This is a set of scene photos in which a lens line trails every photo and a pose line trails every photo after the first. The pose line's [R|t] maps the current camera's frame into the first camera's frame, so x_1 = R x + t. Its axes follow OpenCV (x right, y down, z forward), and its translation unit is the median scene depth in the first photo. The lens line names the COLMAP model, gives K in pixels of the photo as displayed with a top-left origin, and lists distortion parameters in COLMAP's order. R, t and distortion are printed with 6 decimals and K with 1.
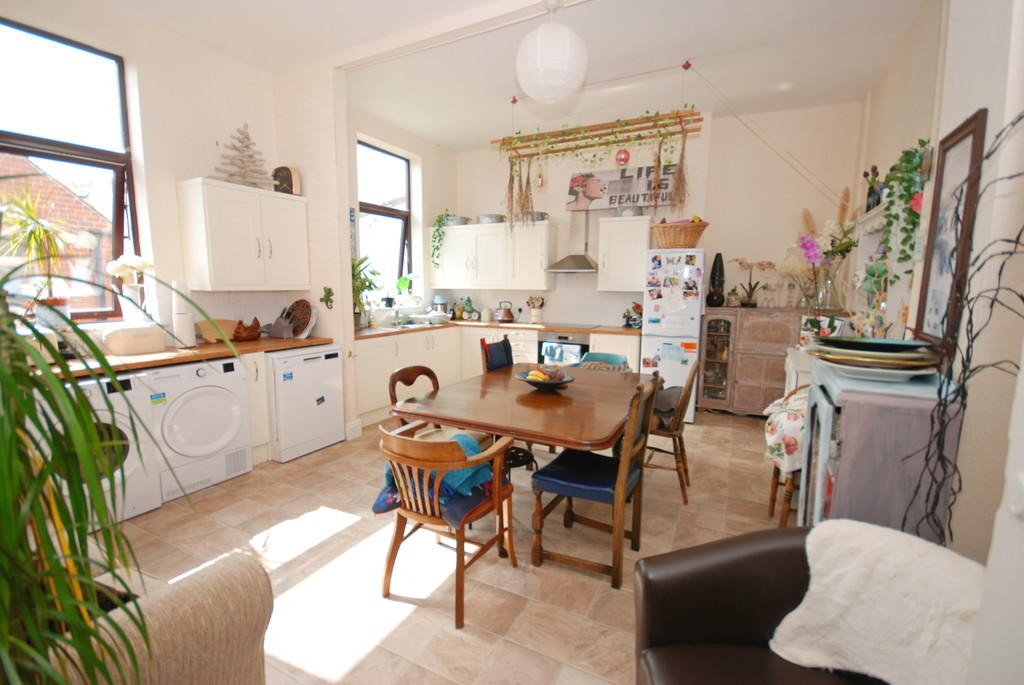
lens RADIAL K [[445.8, 0, 513.0], [0, 445.8, 341.4], [0, 0, 1]] dist [-0.001212, 0.000337]
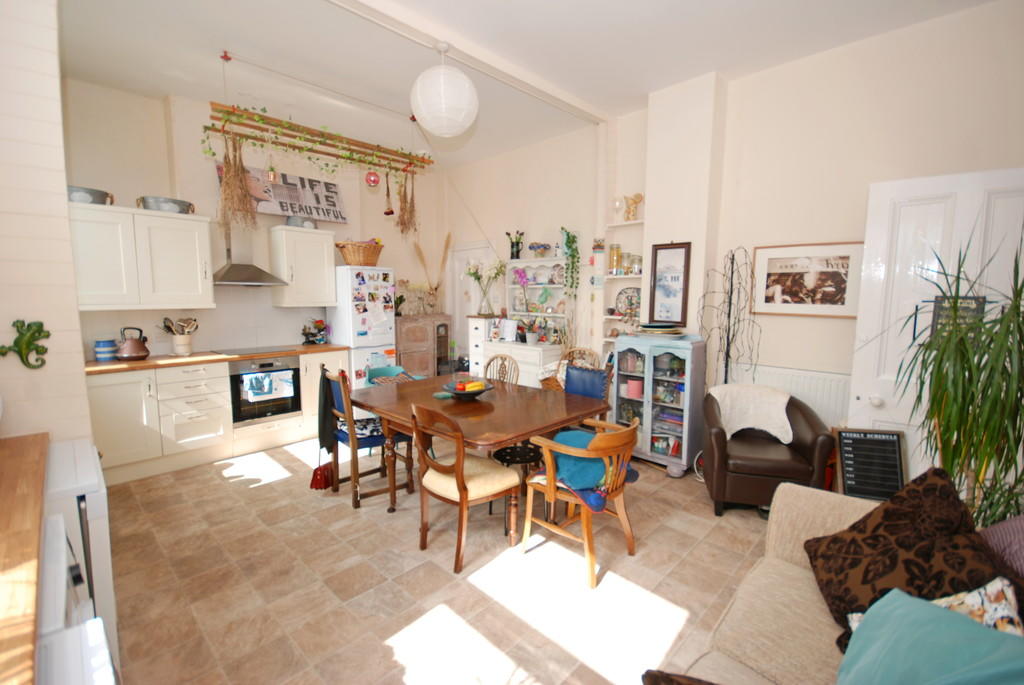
lens RADIAL K [[445.8, 0, 510.3], [0, 445.8, 342.6], [0, 0, 1]] dist [-0.001212, 0.000337]
pose [[0.291016, -0.109873, 0.950388, -0.601174], [0.120243, 0.989707, 0.077599, -0.066314], [-0.949132, 0.091695, 0.301232, 0.359002]]
